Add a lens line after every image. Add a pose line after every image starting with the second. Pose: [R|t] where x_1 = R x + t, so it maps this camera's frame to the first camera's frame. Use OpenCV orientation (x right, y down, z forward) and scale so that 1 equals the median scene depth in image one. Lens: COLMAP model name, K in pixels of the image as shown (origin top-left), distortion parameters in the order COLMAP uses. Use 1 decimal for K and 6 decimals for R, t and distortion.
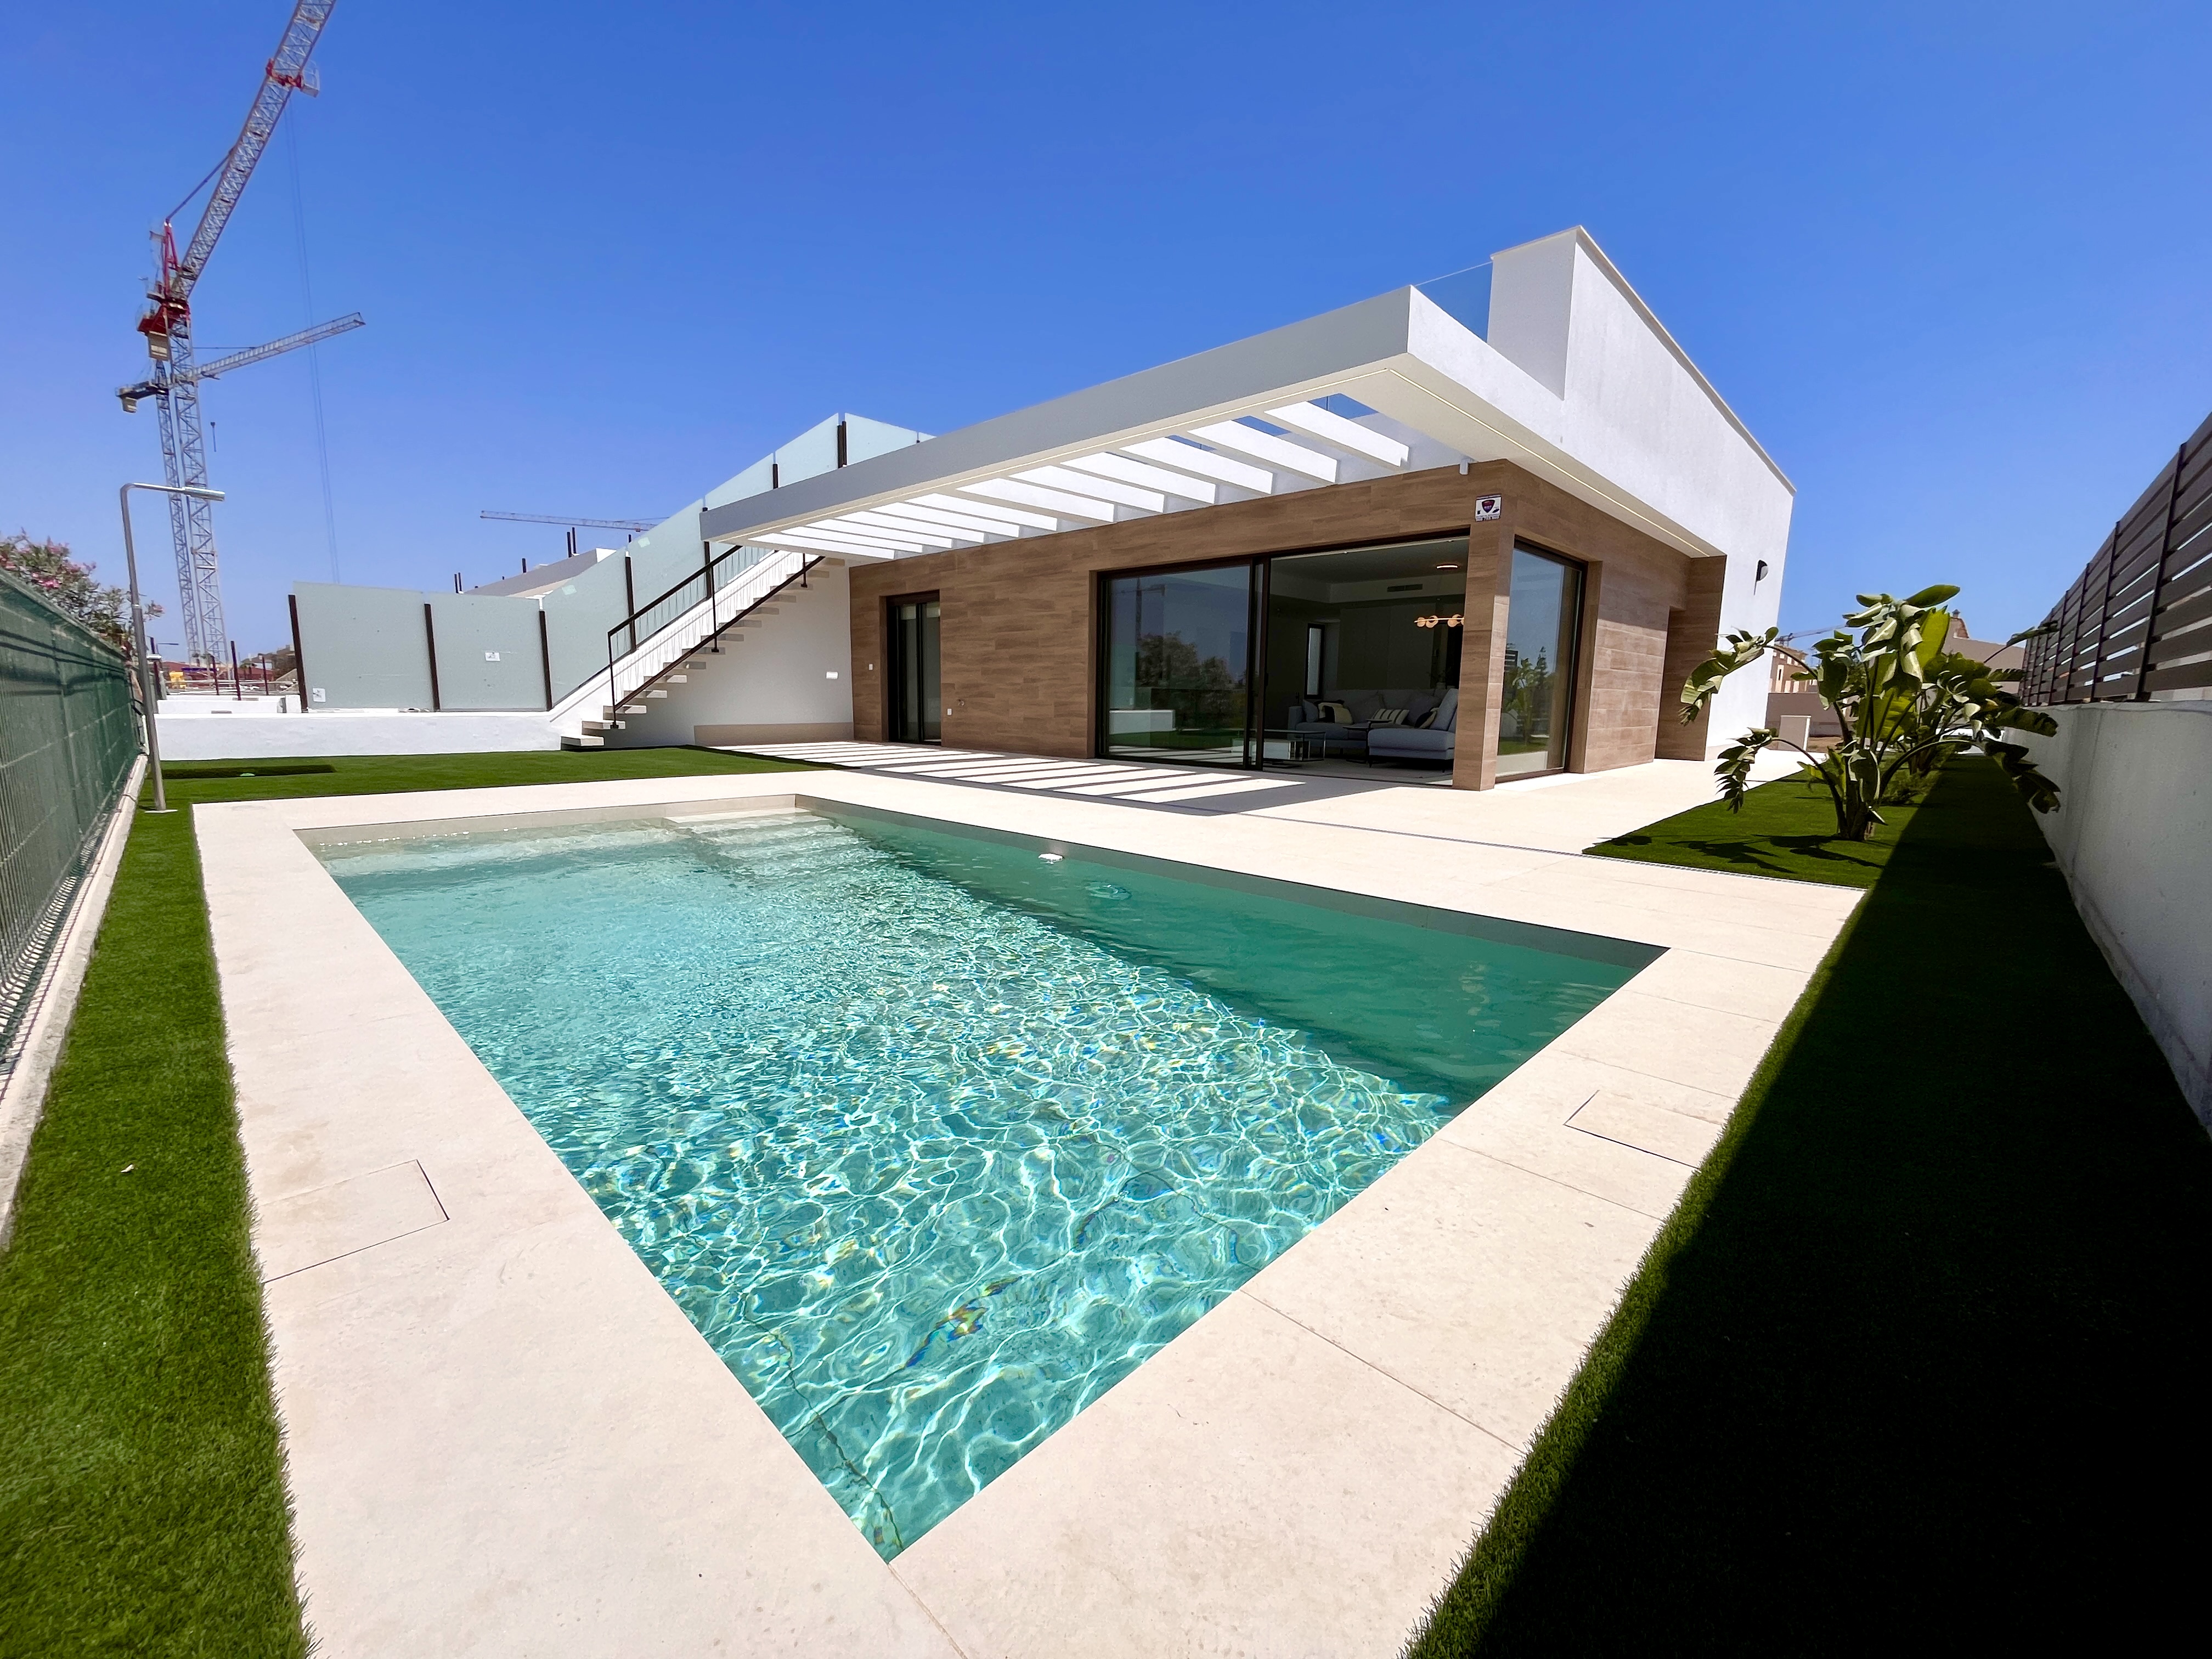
lens RADIAL K [[896.1, 0, 1107.9], [0, 896.1, 826.3], [0, 0, 1]] dist [-0.002008, 0.000316]
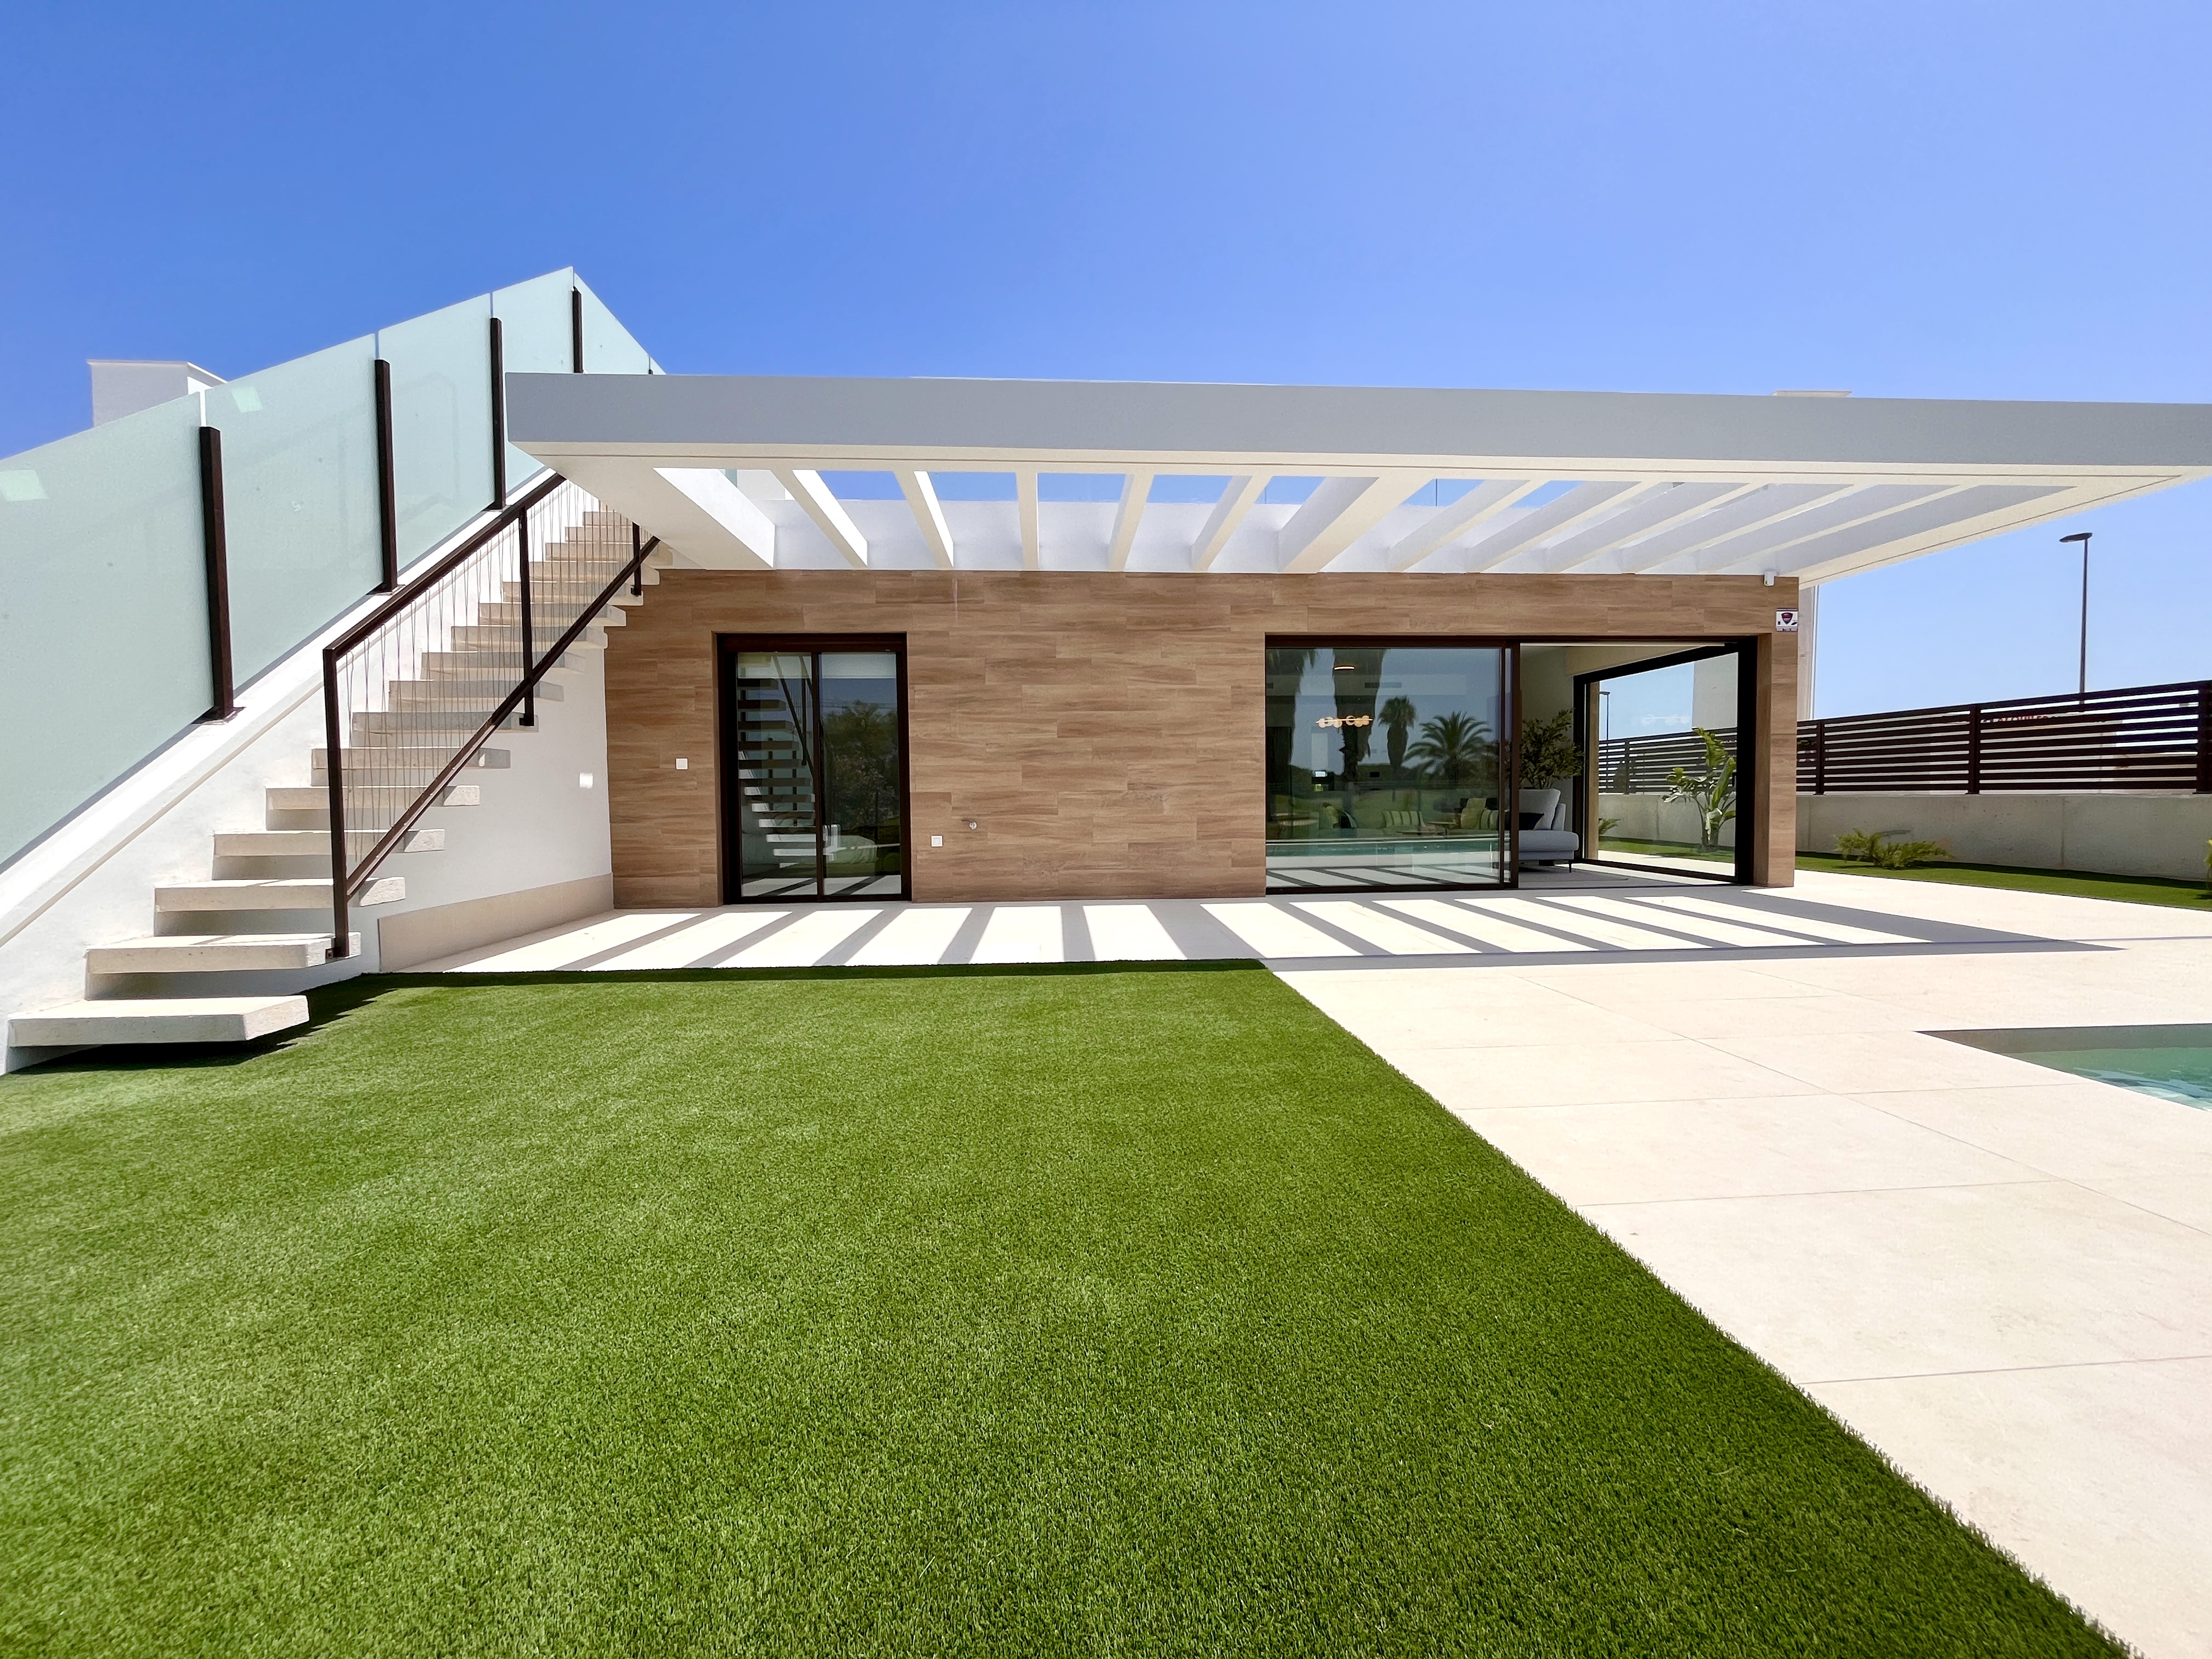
lens RADIAL K [[896.1, 0, 1108.0], [0, 896.1, 819.7], [0, 0, 1]] dist [-0.002008, 0.000316]
pose [[0.674900, -0.040859, 0.736778, -0.588960], [0.125471, 0.990280, -0.060017, -0.103549], [-0.727164, 0.132950, 0.673466, 0.587755]]
